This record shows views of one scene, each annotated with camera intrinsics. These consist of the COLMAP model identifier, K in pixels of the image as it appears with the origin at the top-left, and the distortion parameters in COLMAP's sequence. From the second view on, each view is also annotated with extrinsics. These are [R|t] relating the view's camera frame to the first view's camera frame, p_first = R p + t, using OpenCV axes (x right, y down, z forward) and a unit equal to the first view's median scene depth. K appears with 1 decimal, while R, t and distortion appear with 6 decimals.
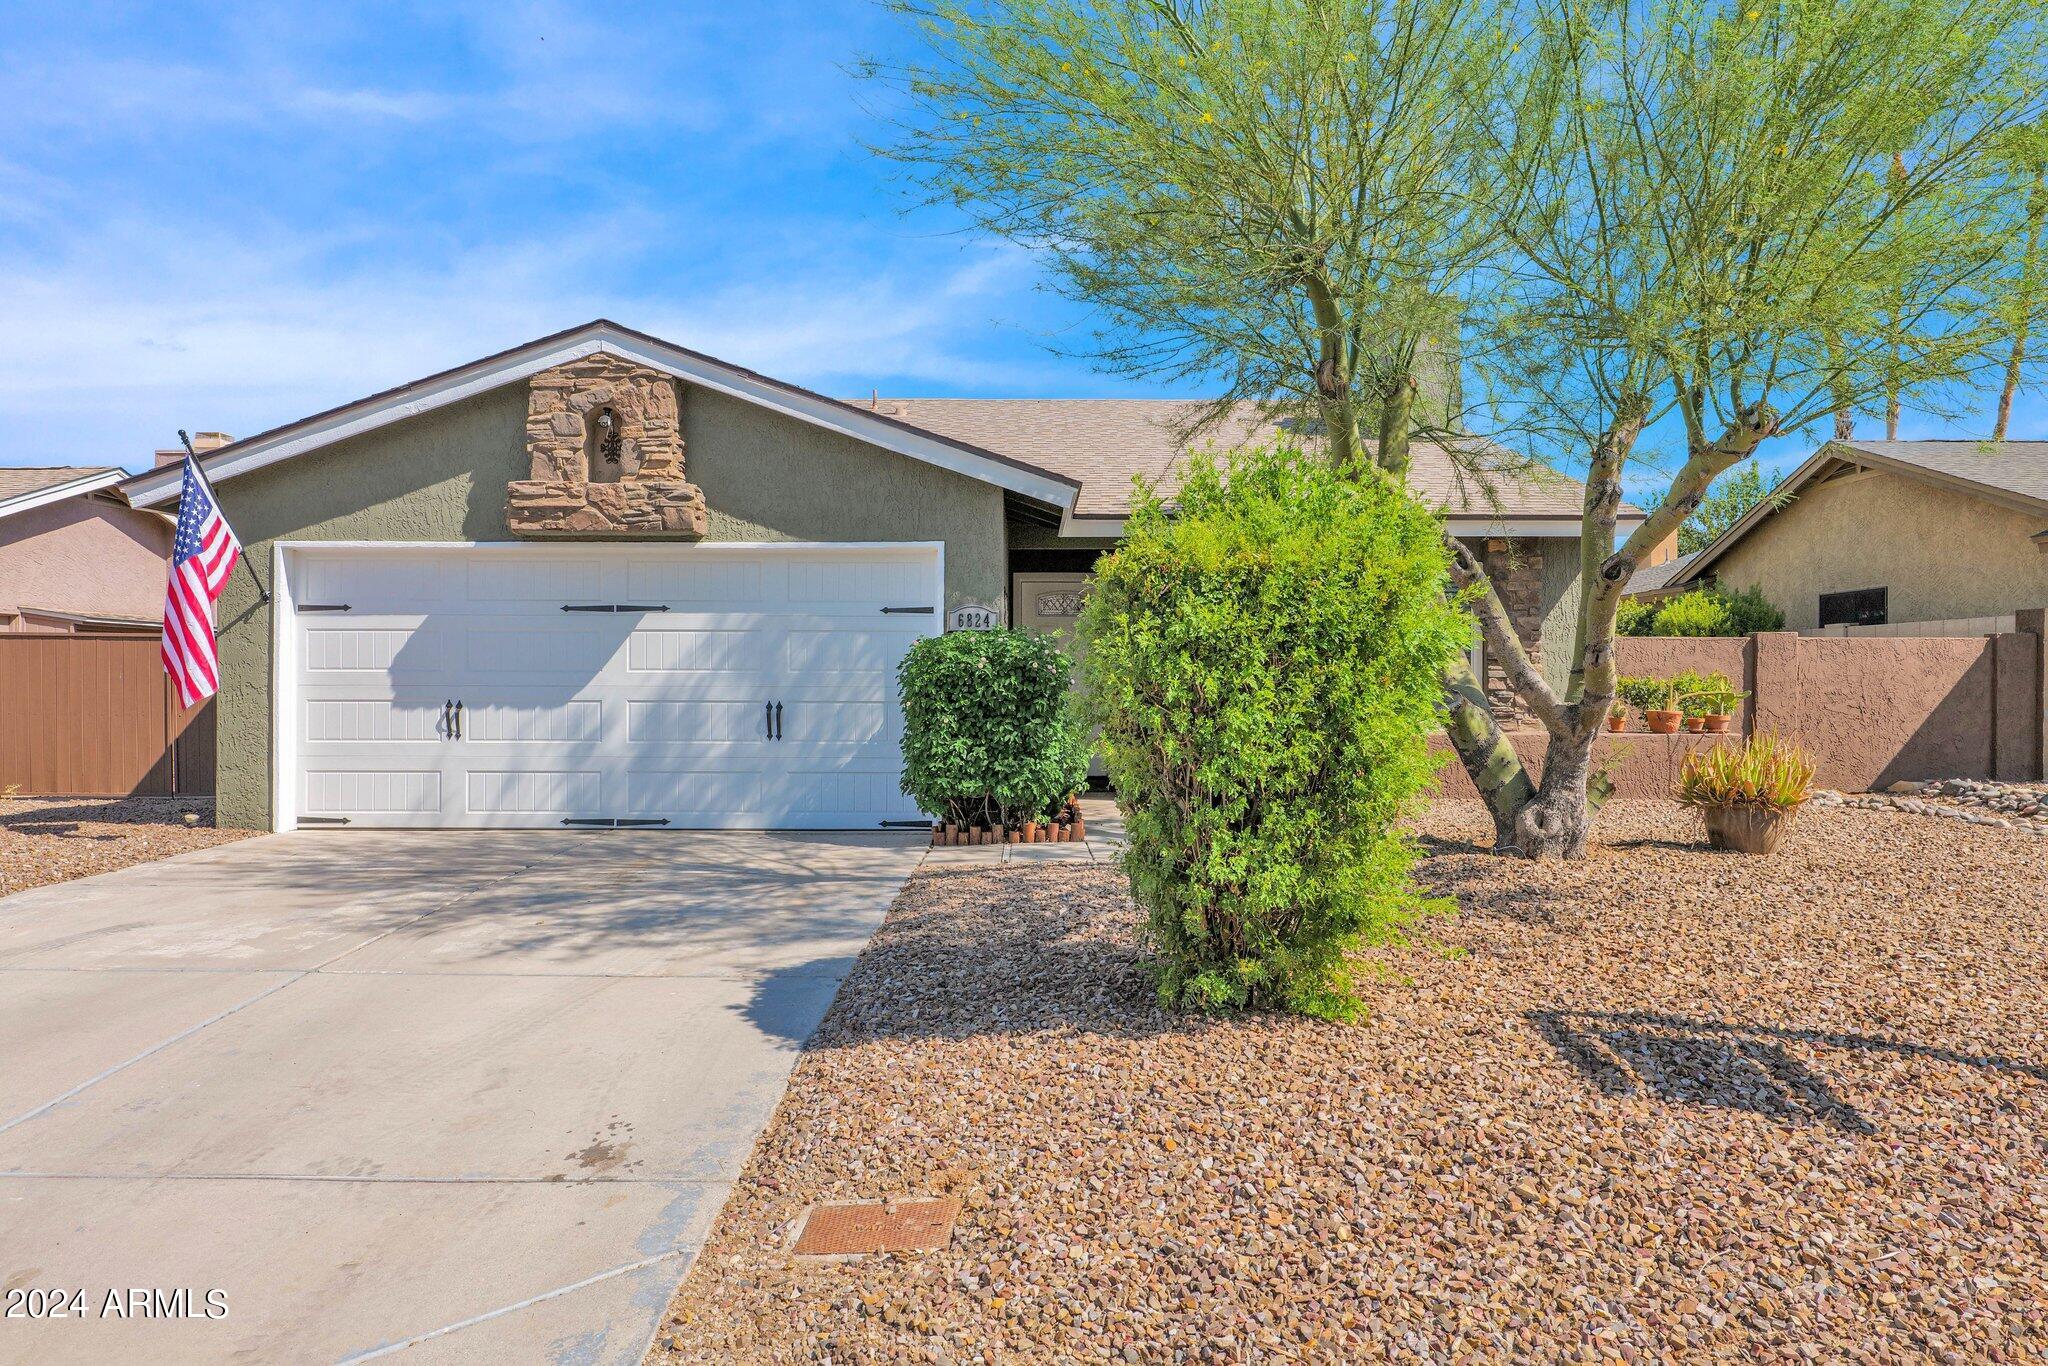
lens RADIAL K [[1331.2, 0, 1019.1], [0, 1331.2, 683.0], [0, 0, 1]] dist [-0.013098, -0.001437]
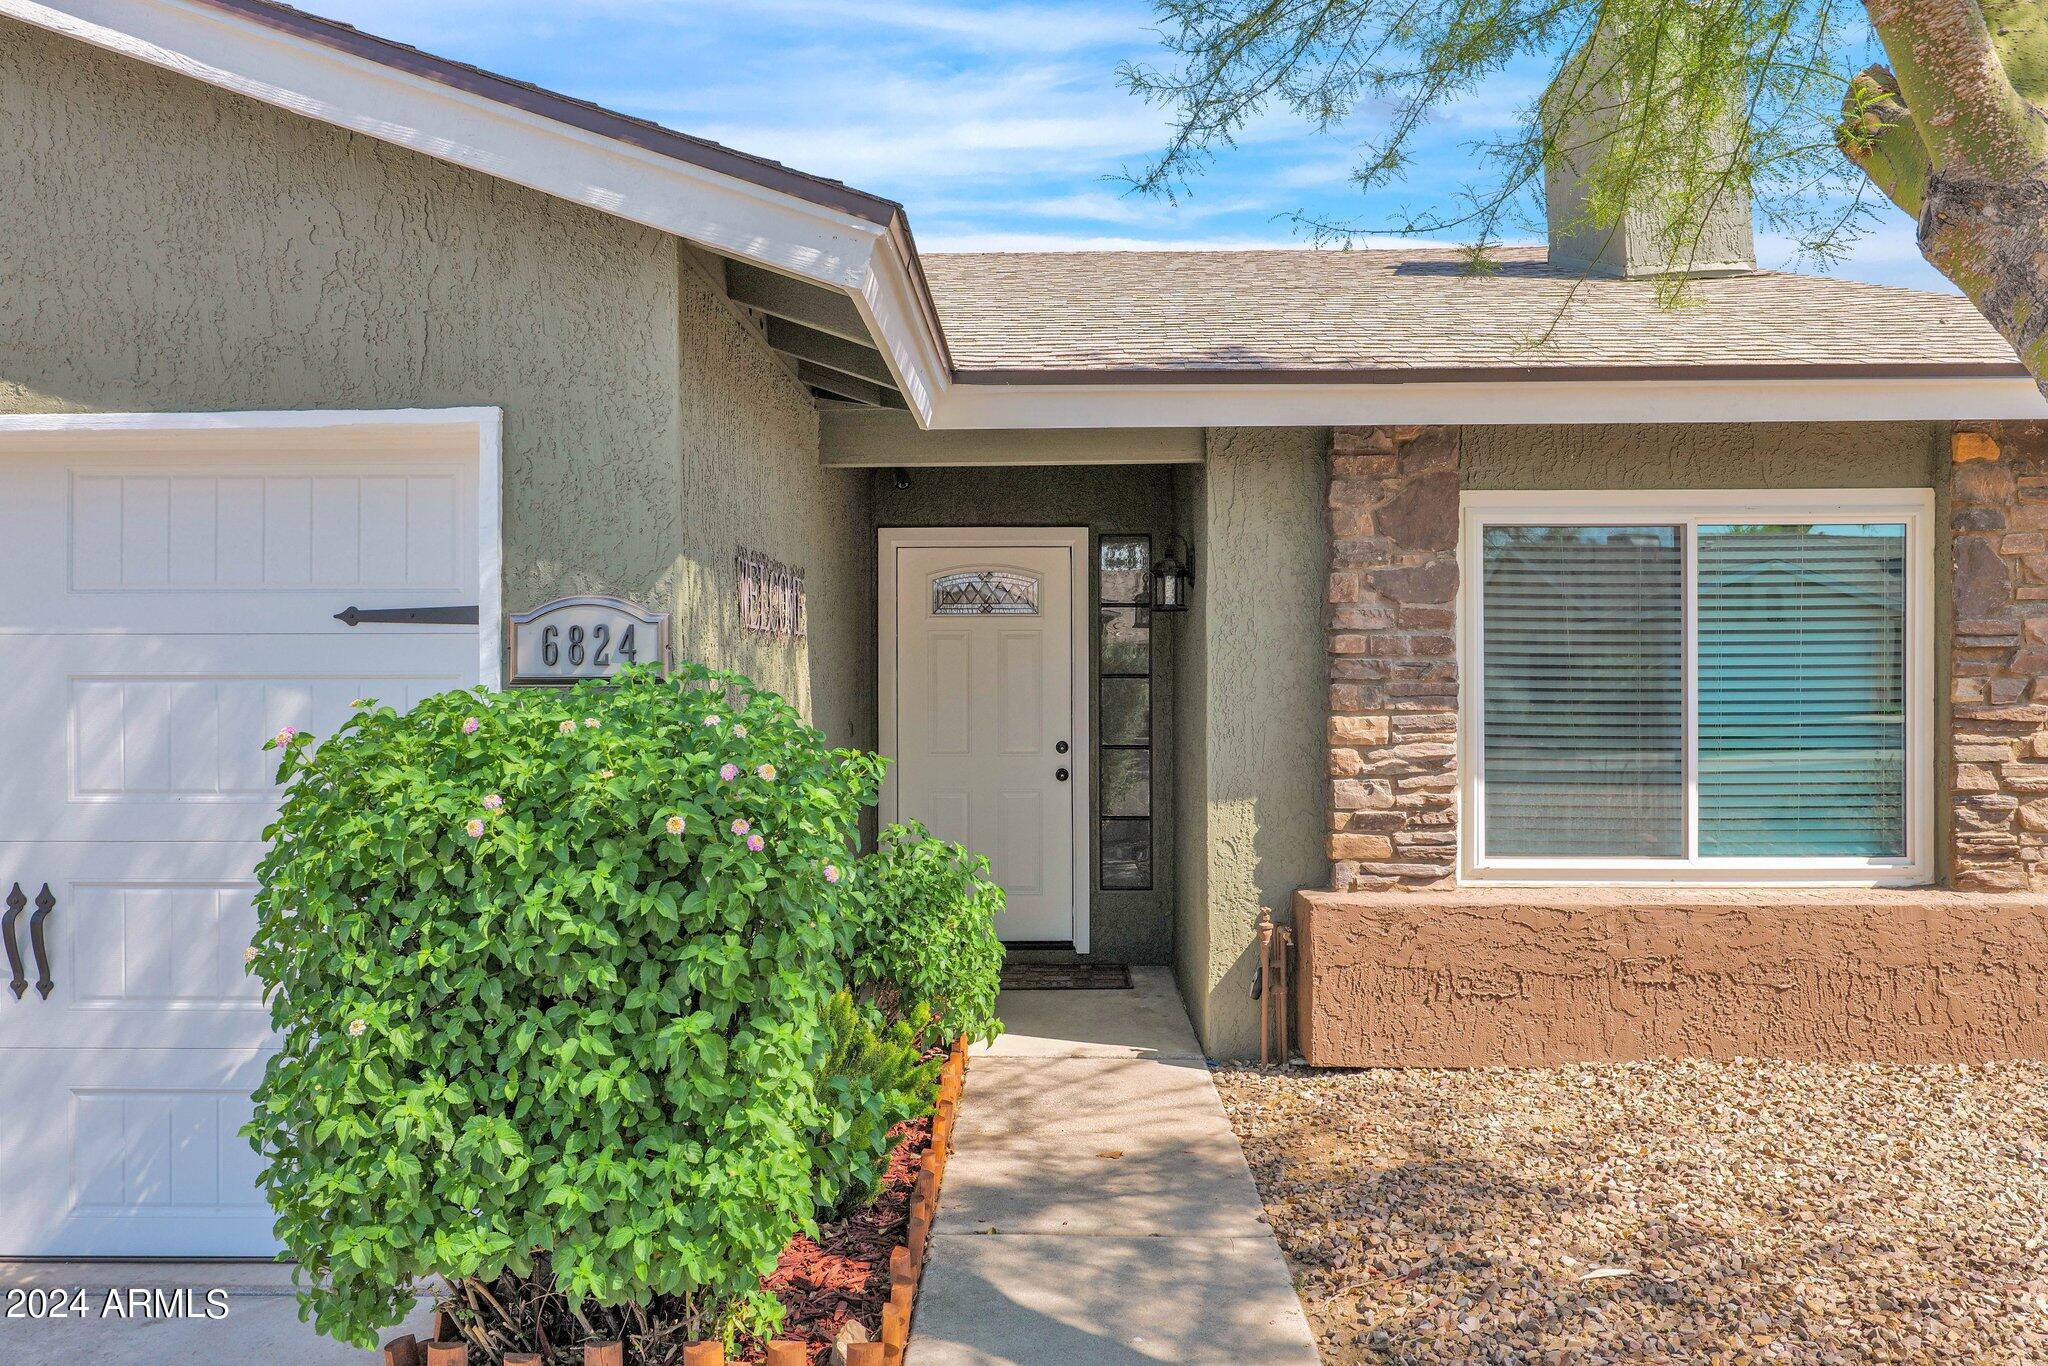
lens RADIAL K [[1474.5, 0, 1033.0], [0, 1474.5, 684.7], [0, 0, 1]] dist [0.003769, 0.001377]
pose [[0.999969, -0.006186, -0.004817, 0.077208], [0.006204, 0.999974, 0.003661, -0.038172], [0.004794, -0.003691, 0.999982, 0.636276]]
